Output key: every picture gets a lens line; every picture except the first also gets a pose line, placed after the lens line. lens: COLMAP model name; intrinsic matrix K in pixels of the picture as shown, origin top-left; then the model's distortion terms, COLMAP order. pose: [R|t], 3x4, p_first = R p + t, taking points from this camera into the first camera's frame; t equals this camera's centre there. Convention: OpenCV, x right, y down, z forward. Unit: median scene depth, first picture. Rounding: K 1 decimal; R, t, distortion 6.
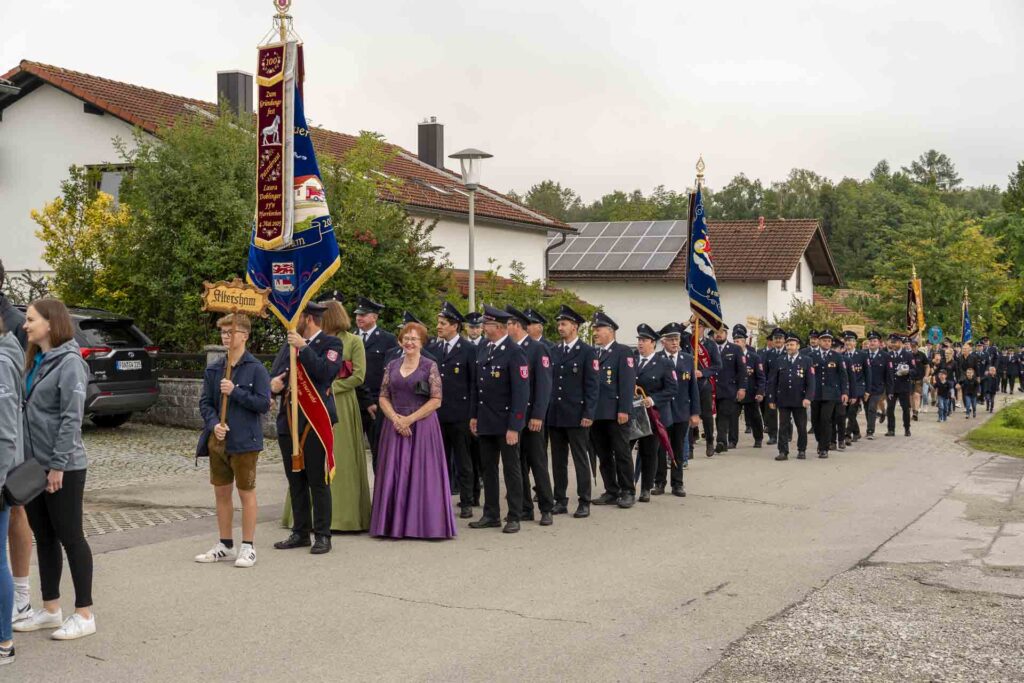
lens RADIAL K [[1446.4, 0, 512.0], [0, 1446.4, 341.5], [0, 0, 1]] dist [0.047413, -0.008403]
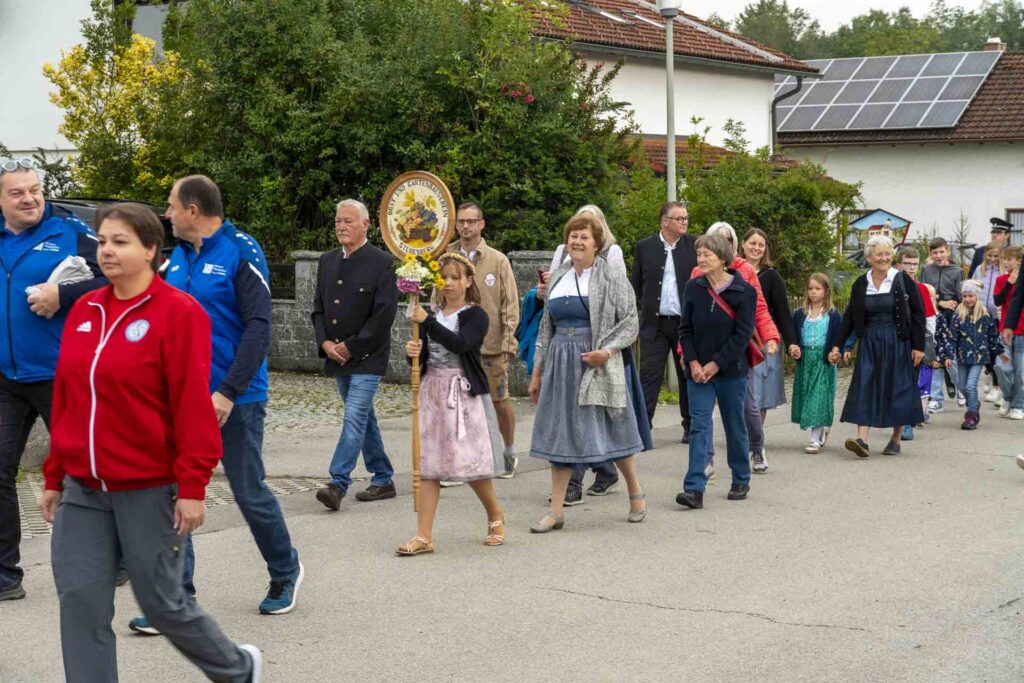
lens RADIAL K [[2137.9, 0, 512.0], [0, 2137.9, 341.5], [0, 0, 1]] dist [0.085585, -0.083259]
pose [[0.995336, -0.013872, -0.095470, -0.004889], [0.018315, 0.998782, 0.045825, 0.000369], [0.094718, -0.047360, 0.994377, -0.015185]]
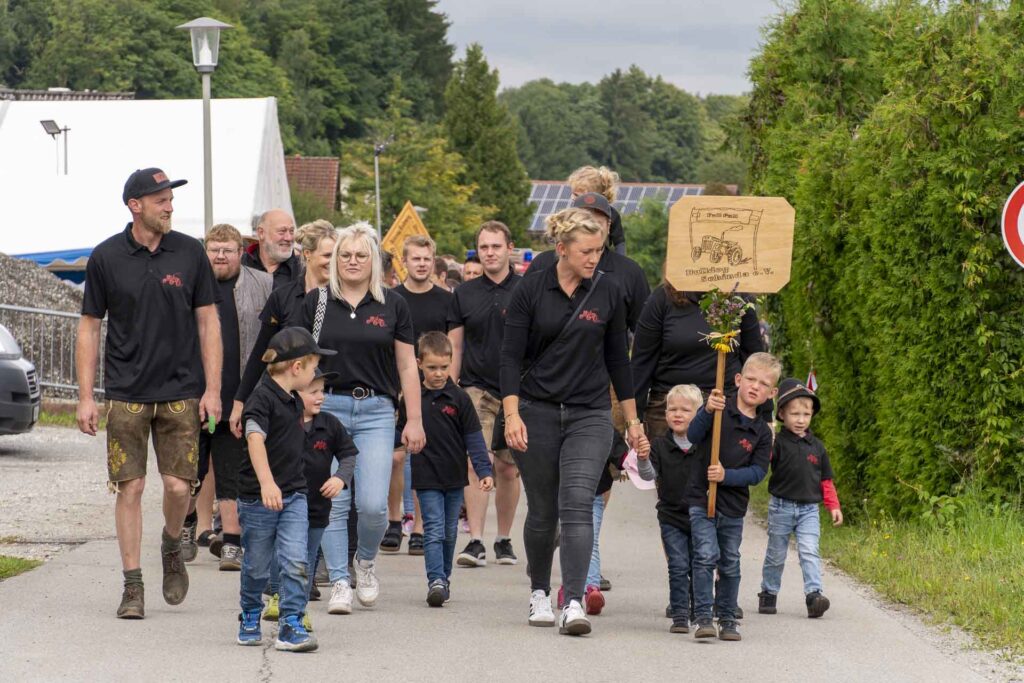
lens RADIAL K [[3973.3, 0, 512.0], [0, 3973.3, 341.5], [0, 0, 1]] dist [0.172439, -1.212452]
pose [[0.913616, -0.005092, 0.406547, -1.439506], [-0.004337, 0.999743, 0.022268, -0.045141], [-0.406556, -0.022107, 0.913358, -2.752685]]
